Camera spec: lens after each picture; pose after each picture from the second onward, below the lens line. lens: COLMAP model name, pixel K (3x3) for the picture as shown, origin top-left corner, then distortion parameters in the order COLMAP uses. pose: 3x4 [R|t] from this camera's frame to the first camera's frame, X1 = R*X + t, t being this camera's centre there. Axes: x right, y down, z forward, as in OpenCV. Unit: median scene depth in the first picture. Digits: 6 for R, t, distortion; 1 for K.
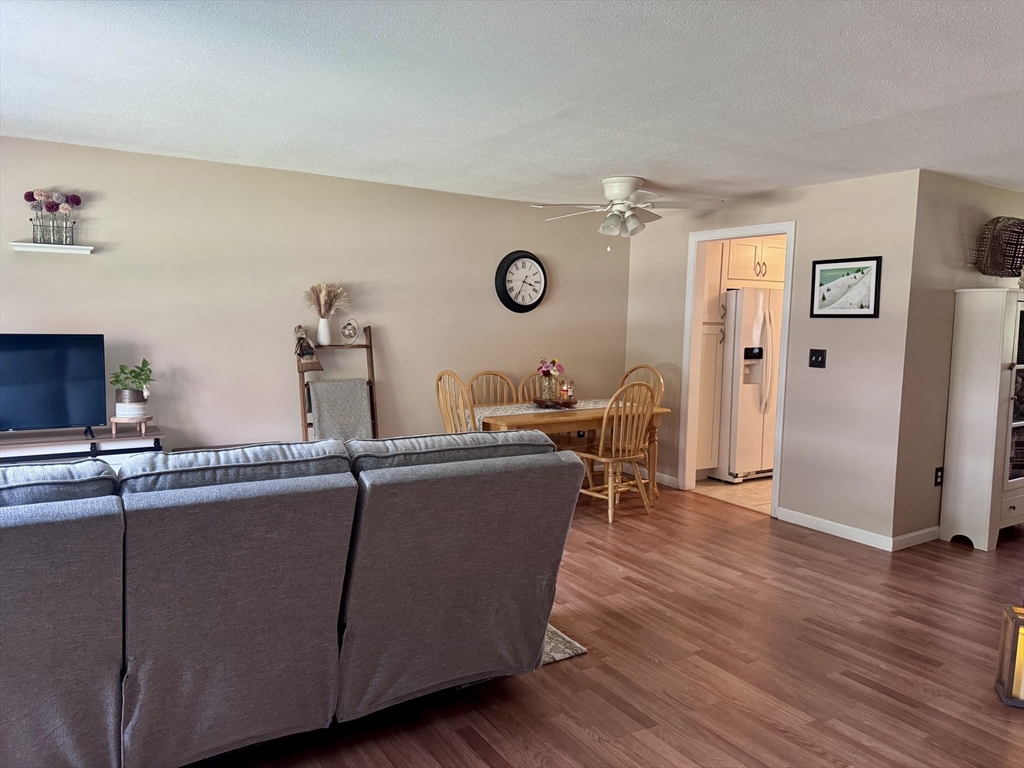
lens RADIAL K [[718.3, 0, 522.5], [0, 718.3, 388.3], [0, 0, 1]] dist [0.052726, -0.067740]
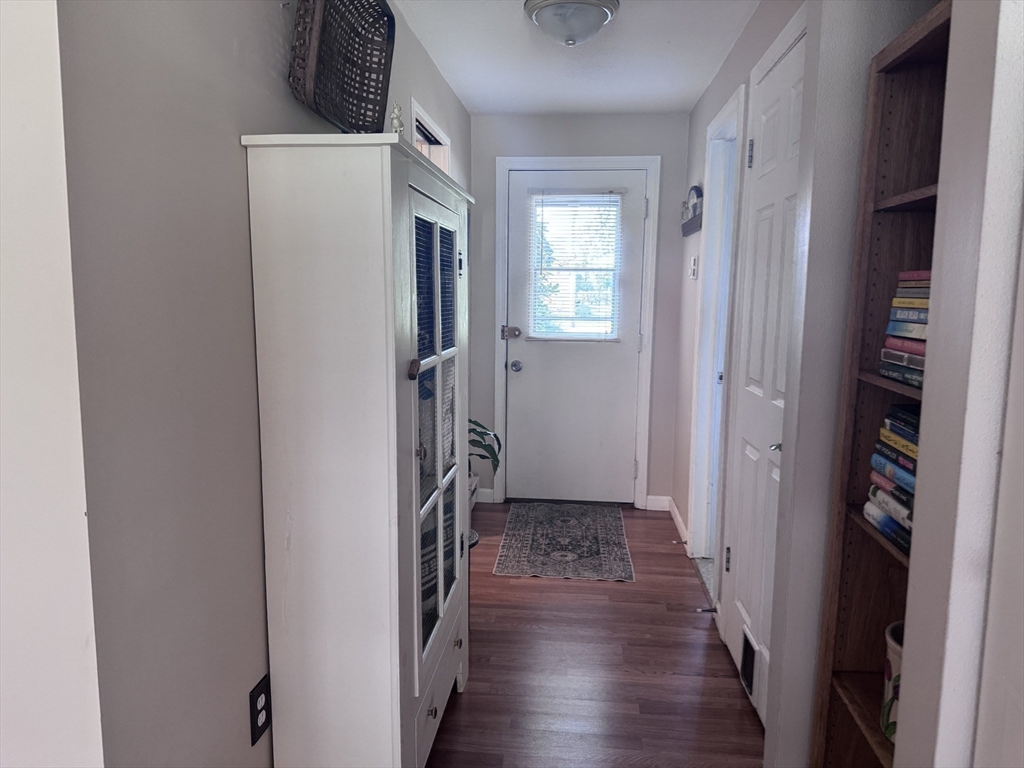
lens RADIAL K [[718.3, 0, 506.2], [0, 718.3, 392.9], [0, 0, 1]] dist [0.052726, -0.067740]
pose [[0.632828, -0.123538, 0.764373, 0.417677], [0.082007, 0.992331, 0.092486, -0.047150], [-0.769937, 0.004156, 0.638106, 0.714953]]
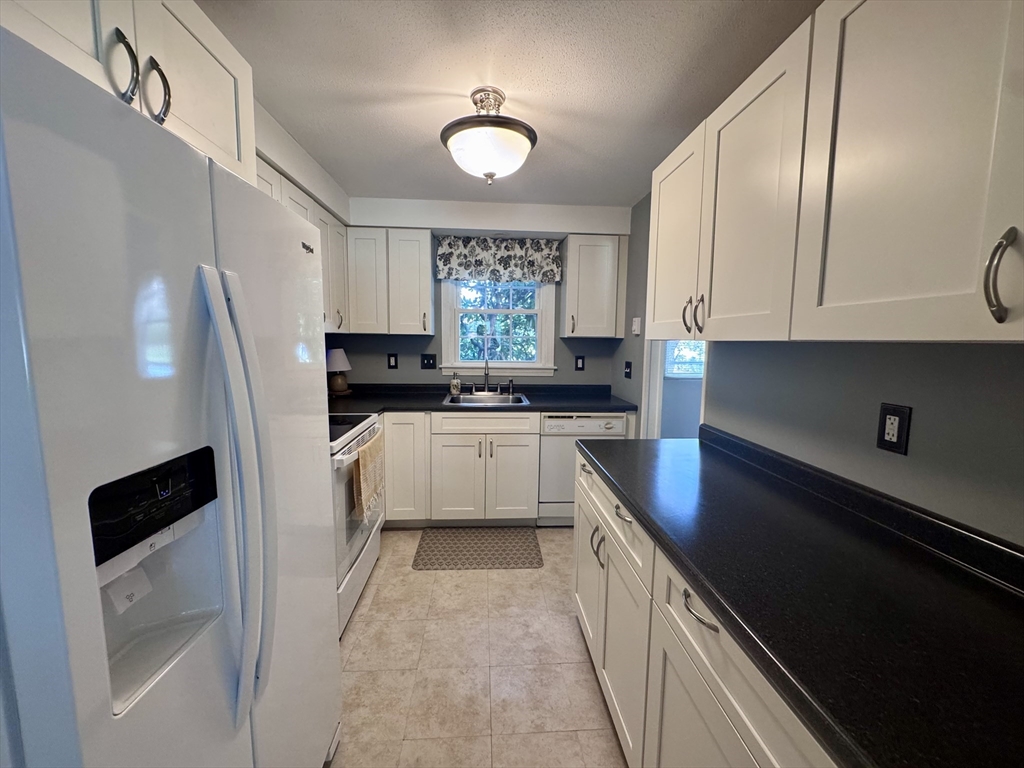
lens RADIAL K [[408.9, 0, 513.2], [0, 408.9, 385.1], [0, 0, 1]] dist [-0.007457, 0.001111]
pose [[0.488883, -0.119198, 0.864168, 0.374447], [0.087668, 0.992319, 0.087278, -0.102420], [-0.867933, 0.033091, 0.495577, 1.169178]]
